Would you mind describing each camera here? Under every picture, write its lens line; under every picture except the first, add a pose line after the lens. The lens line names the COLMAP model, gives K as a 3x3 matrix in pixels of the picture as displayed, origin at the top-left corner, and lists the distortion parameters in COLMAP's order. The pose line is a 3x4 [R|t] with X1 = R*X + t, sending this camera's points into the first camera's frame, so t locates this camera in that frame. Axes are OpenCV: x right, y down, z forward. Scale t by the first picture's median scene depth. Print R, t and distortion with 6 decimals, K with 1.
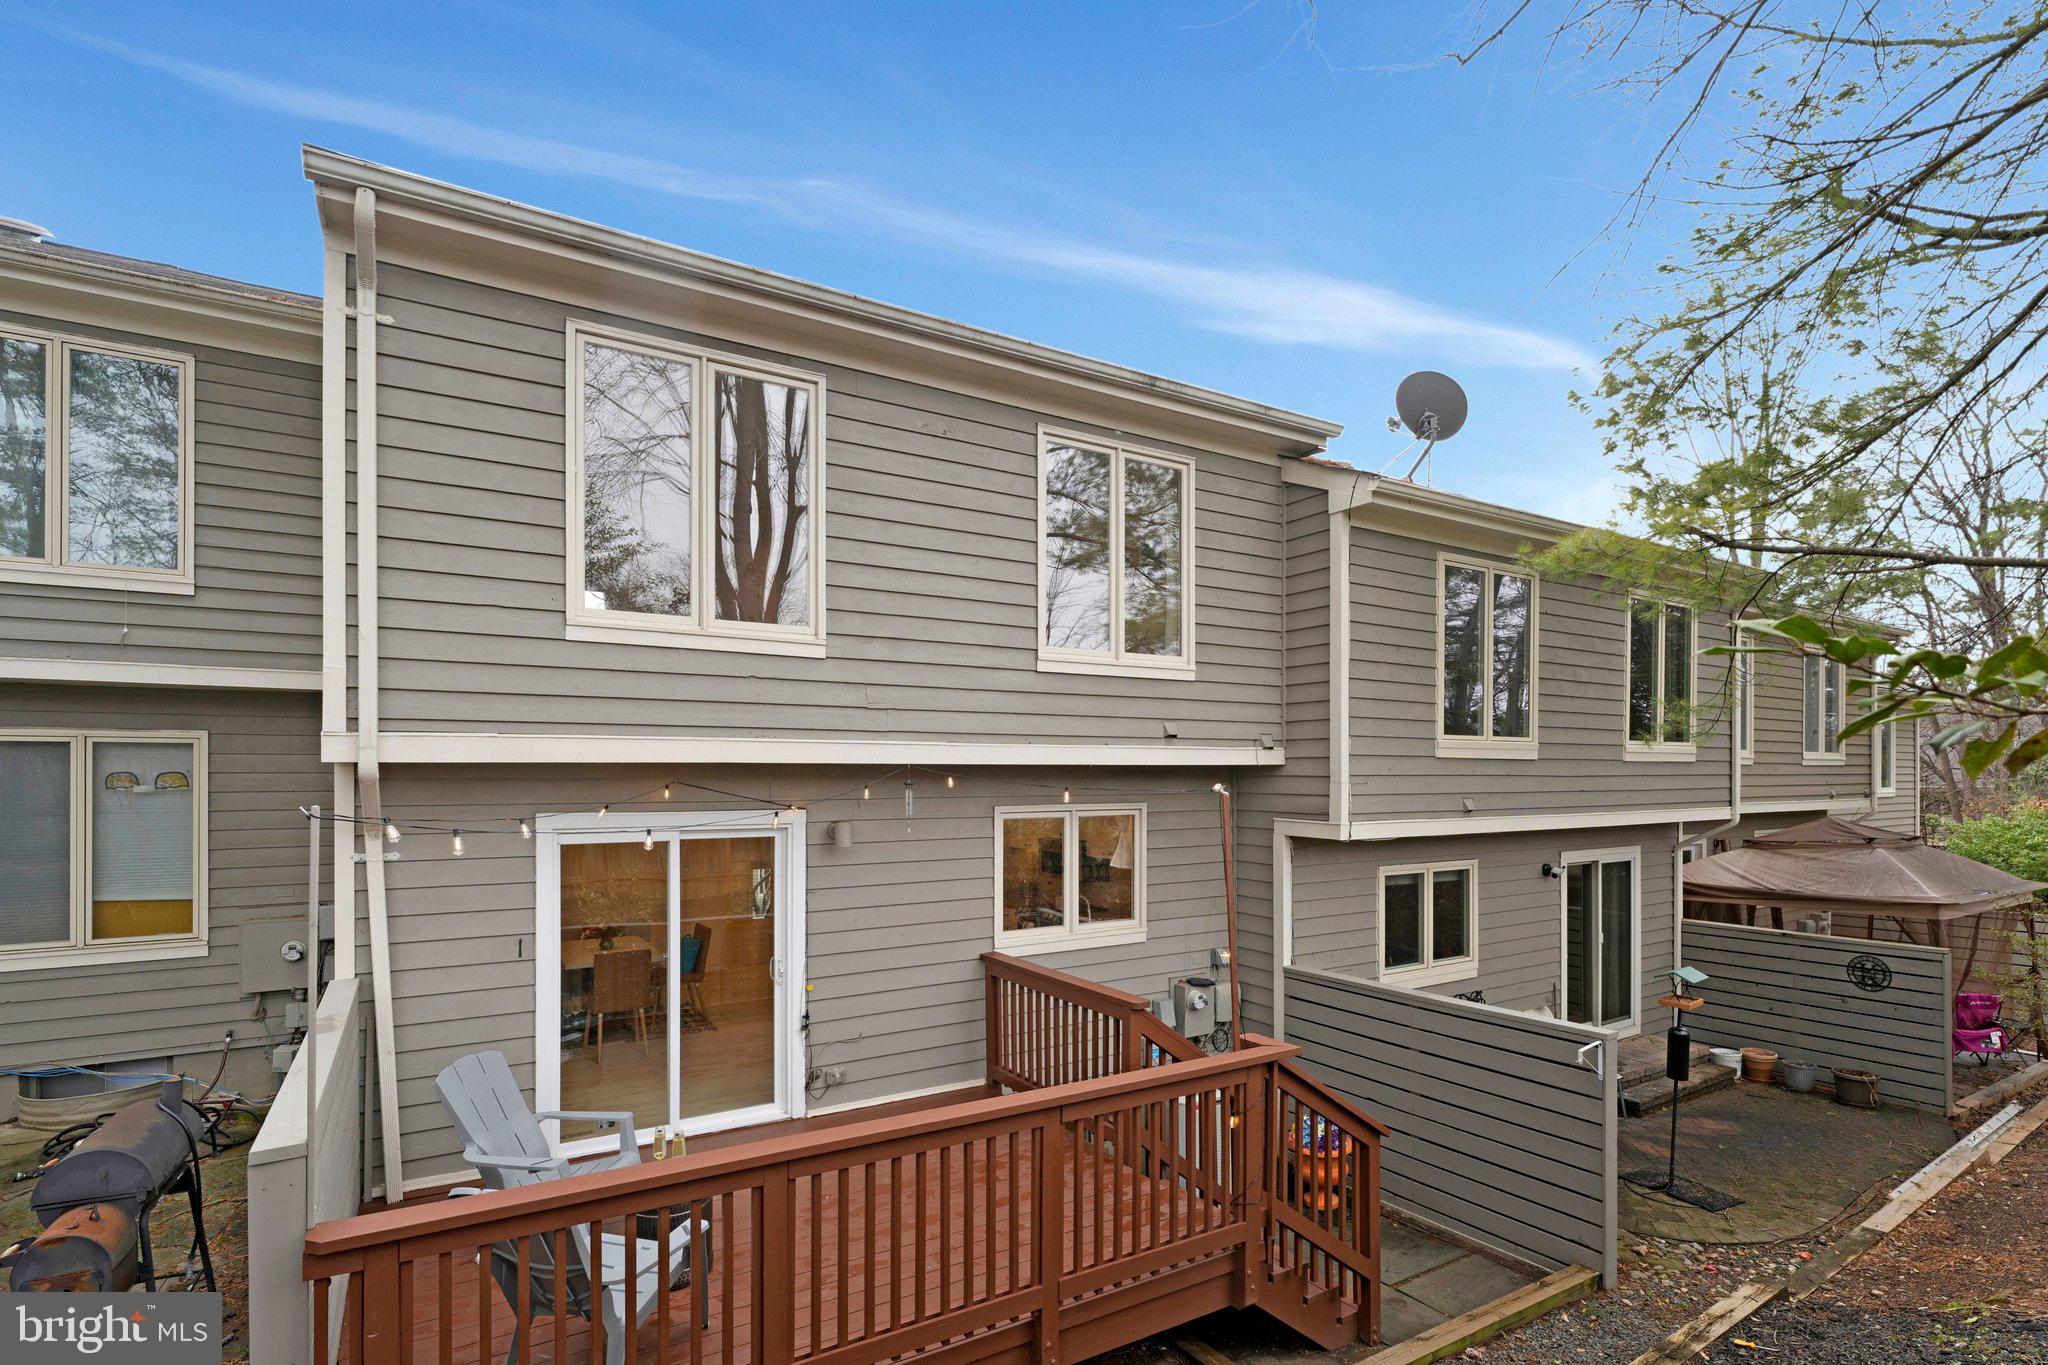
lens RADIAL K [[981.9, 0, 1021.7], [0, 981.9, 768.5], [0, 0, 1]] dist [-0.000339, -0.000580]
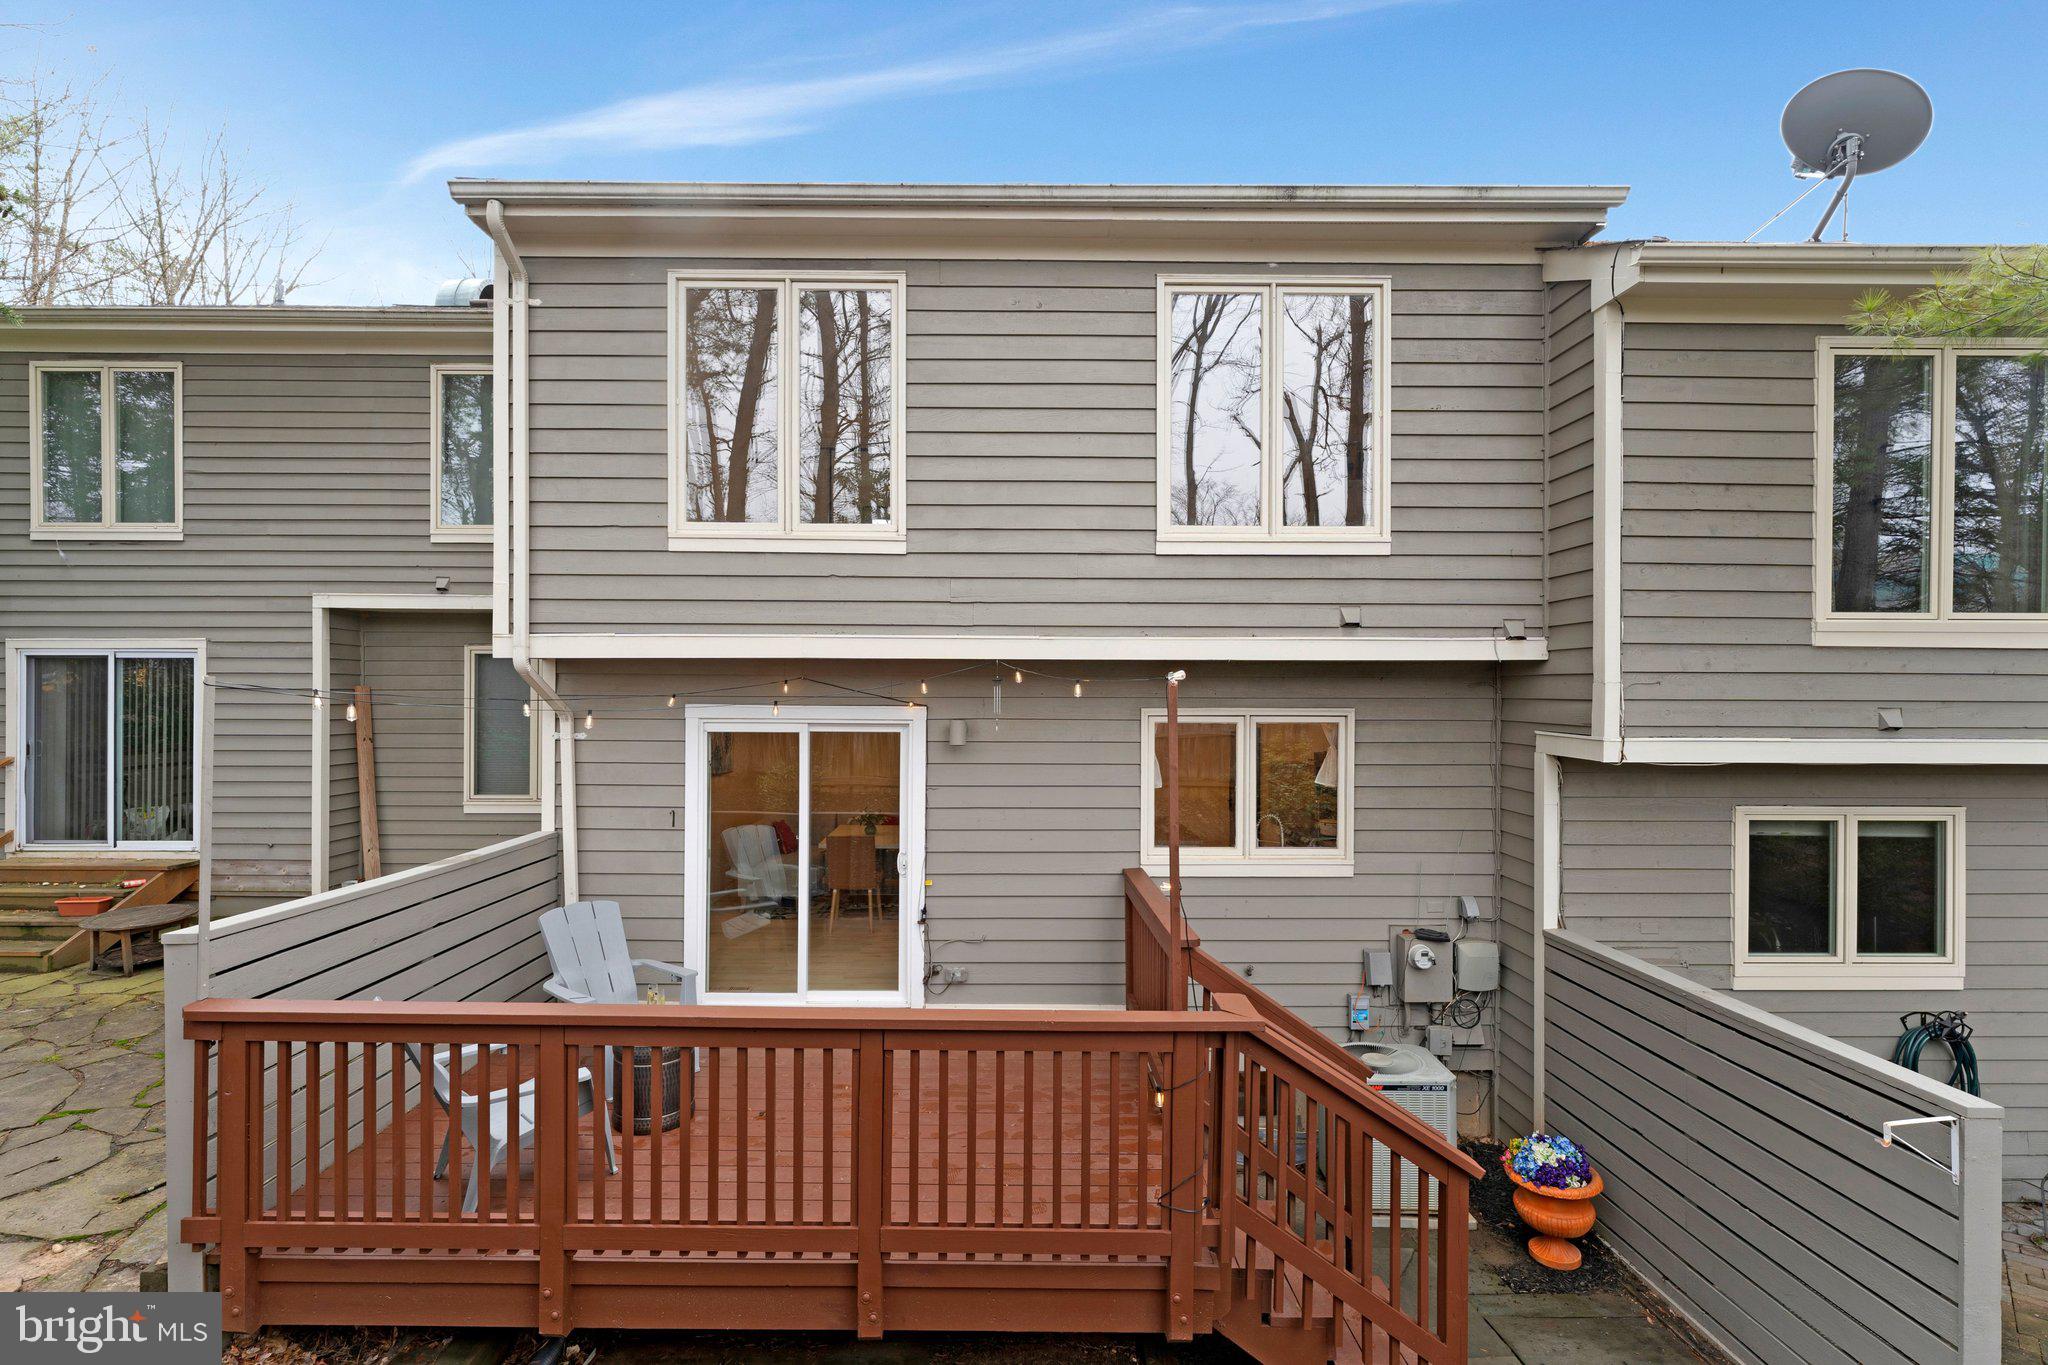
lens RADIAL K [[953.5, 0, 991.5], [0, 953.5, 686.3], [0, 0, 1]] dist [-0.001086, -0.000873]
pose [[0.854665, 0.001601, -0.519178, 0.308943], [-0.001747, 0.999998, 0.000207, 0.018374], [0.519178, 0.000730, 0.854666, 0.173500]]
